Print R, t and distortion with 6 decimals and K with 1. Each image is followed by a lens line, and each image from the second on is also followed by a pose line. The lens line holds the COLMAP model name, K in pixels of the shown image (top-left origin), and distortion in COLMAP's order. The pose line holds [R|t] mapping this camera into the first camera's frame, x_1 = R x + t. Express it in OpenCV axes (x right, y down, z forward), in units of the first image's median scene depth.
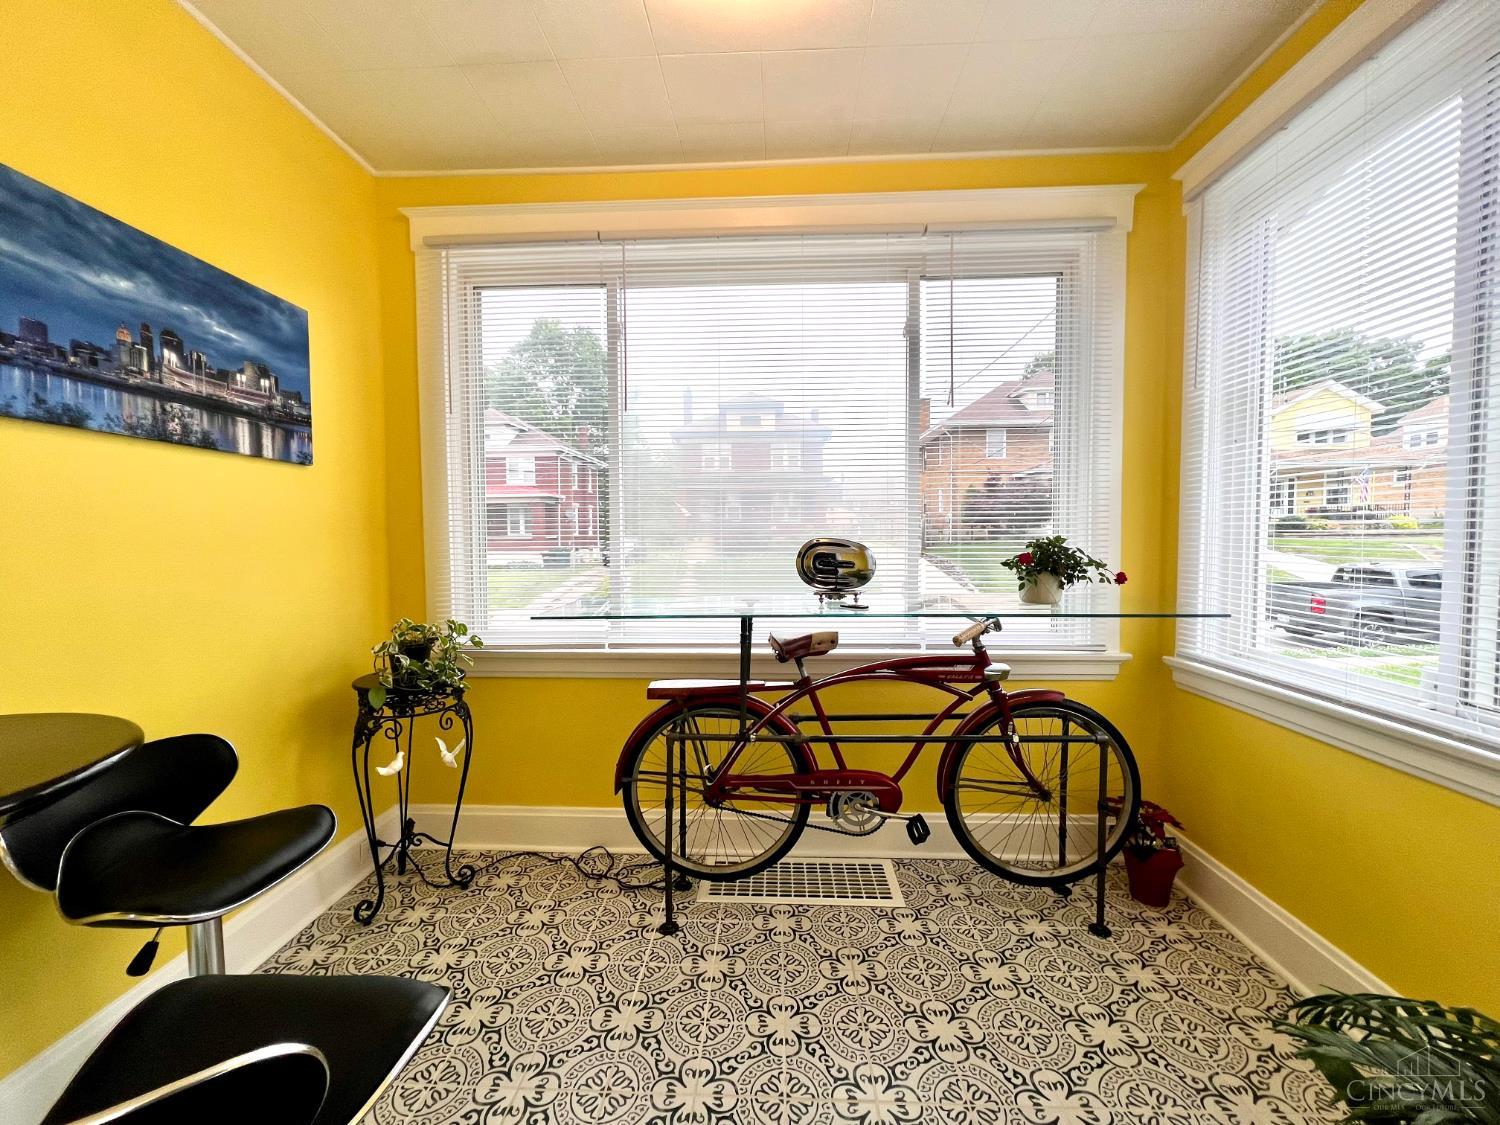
lens RADIAL K [[603.1, 0, 749.0], [0, 603.1, 563.7], [0, 0, 1]] dist [-0.002296, 0.000295]
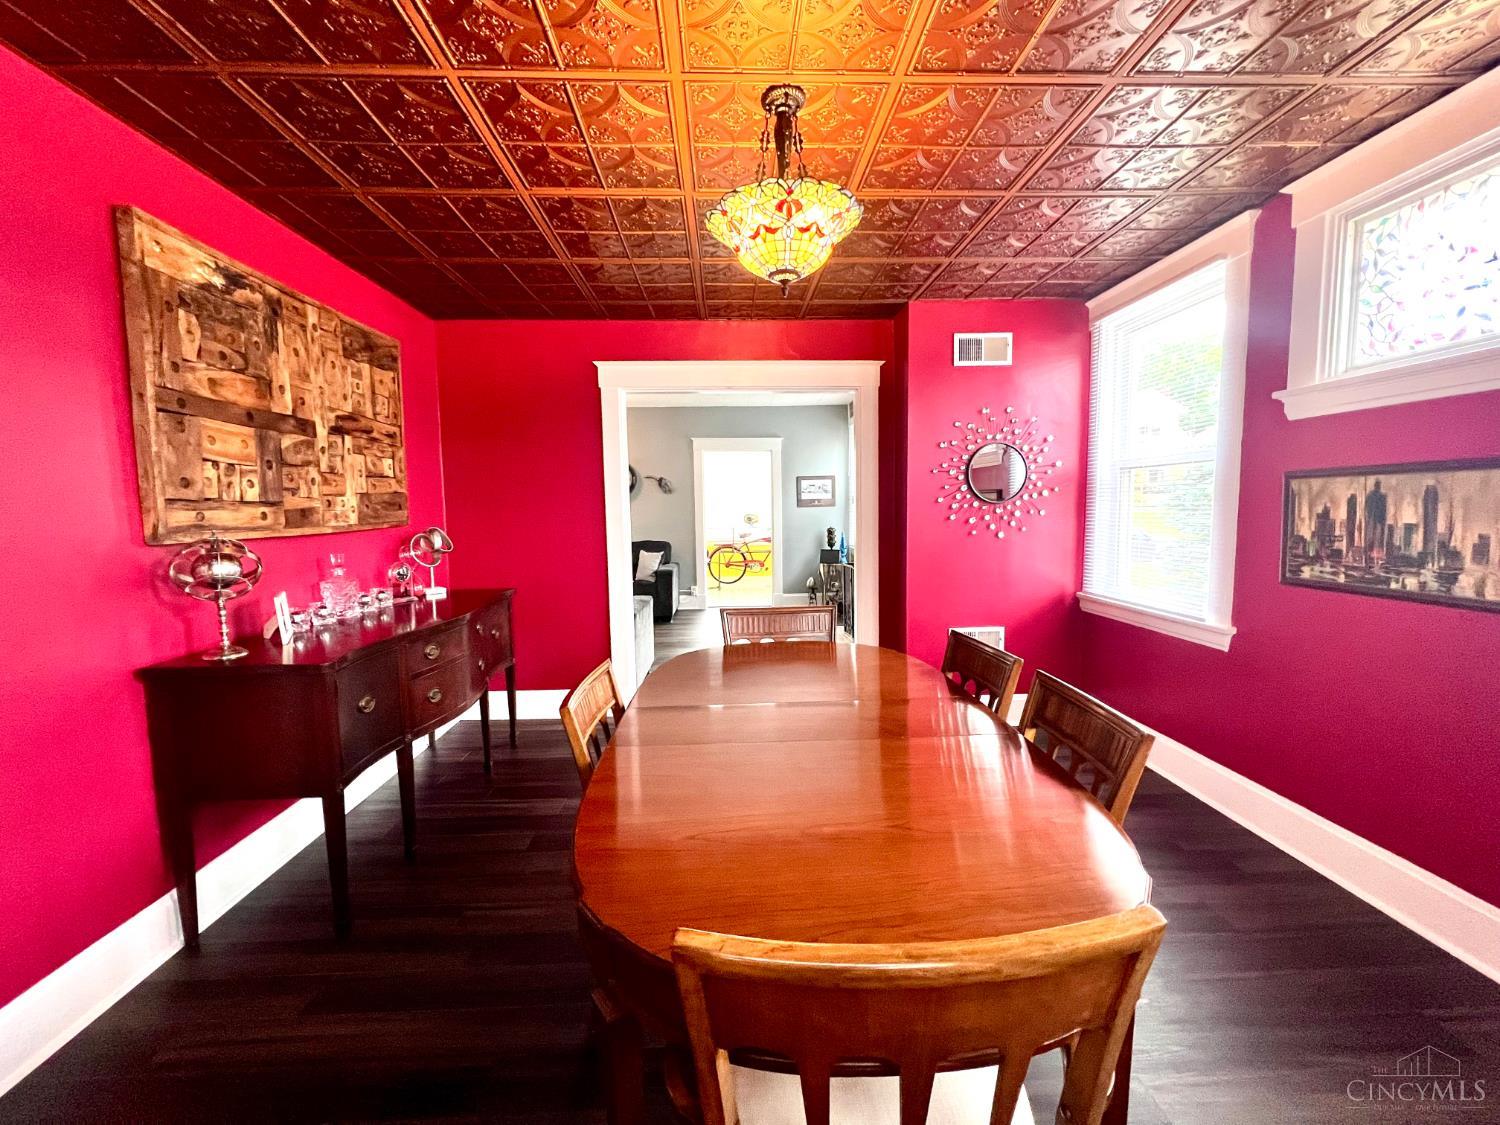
lens RADIAL K [[603.1, 0, 740.8], [0, 603.1, 565.1], [0, 0, 1]] dist [-0.002296, 0.000295]
pose [[0.997893, -0.010759, 0.063989, -0.267088], [0.007874, 0.998948, 0.045176, 0.158406], [-0.064408, -0.044577, 0.996928, -4.031714]]
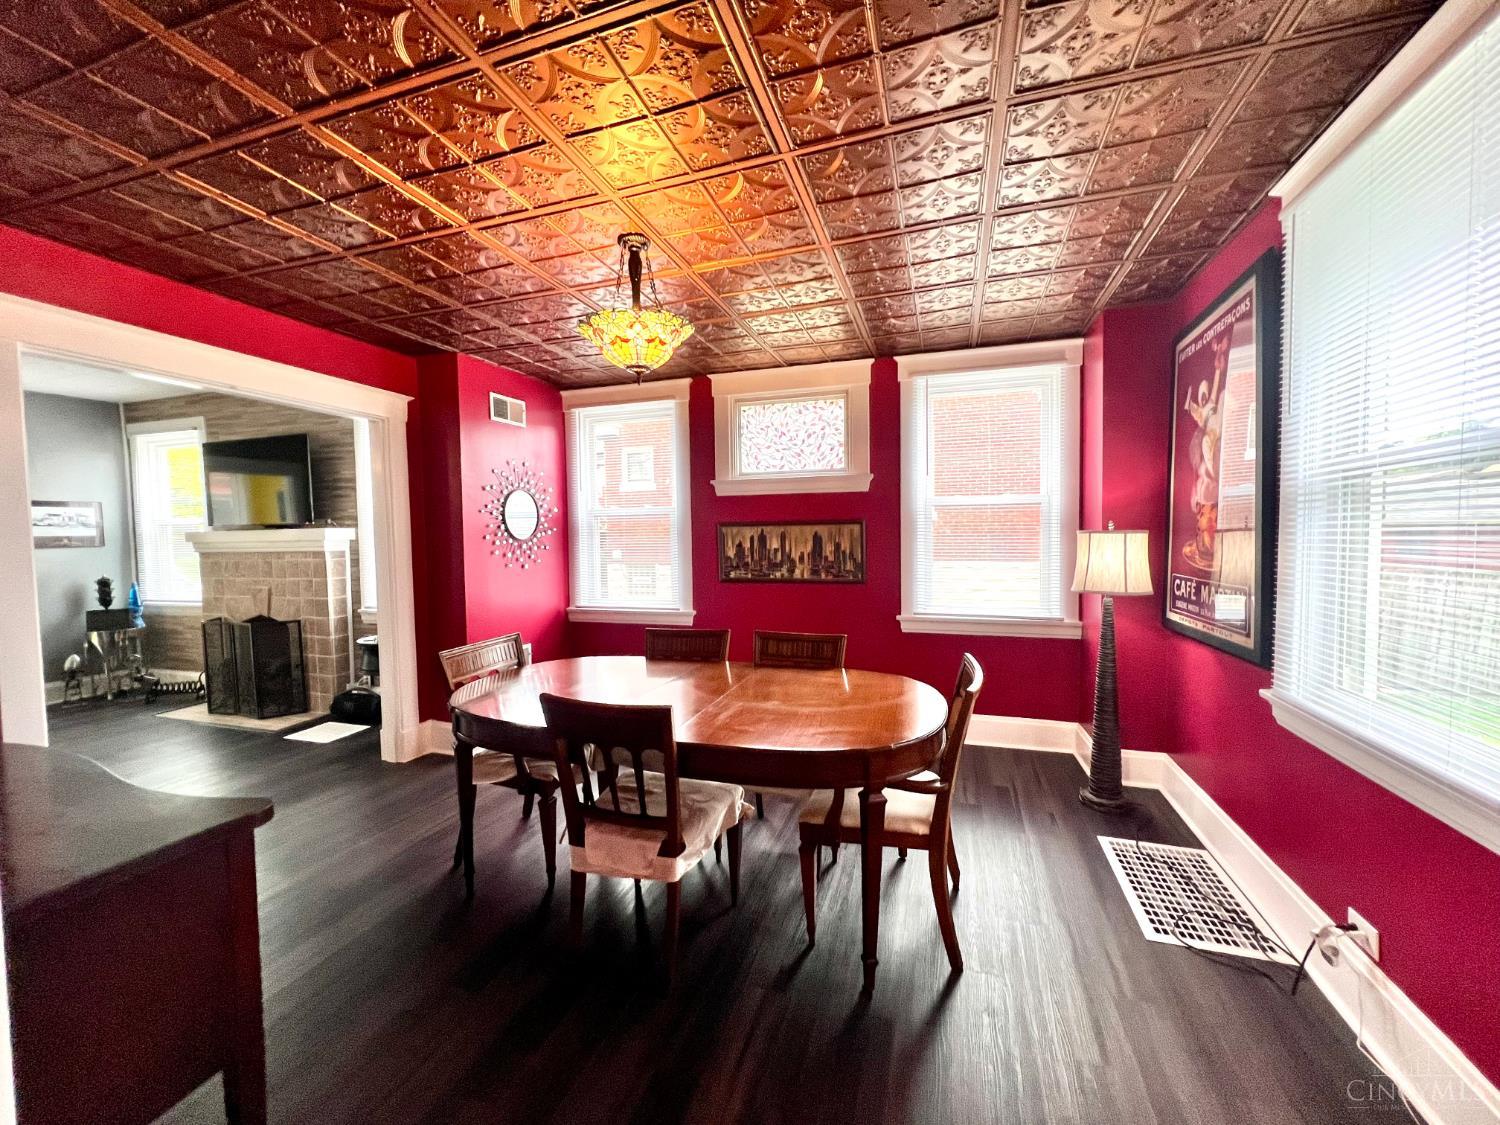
lens RADIAL K [[603.1, 0, 749.0], [0, 603.1, 561.0], [0, 0, 1]] dist [-0.002296, 0.000295]
pose [[0.277481, -0.034903, 0.960097, -1.250155], [0.059510, 0.998045, 0.019084, 0.142628], [-0.958886, 0.051840, 0.279016, -3.639785]]
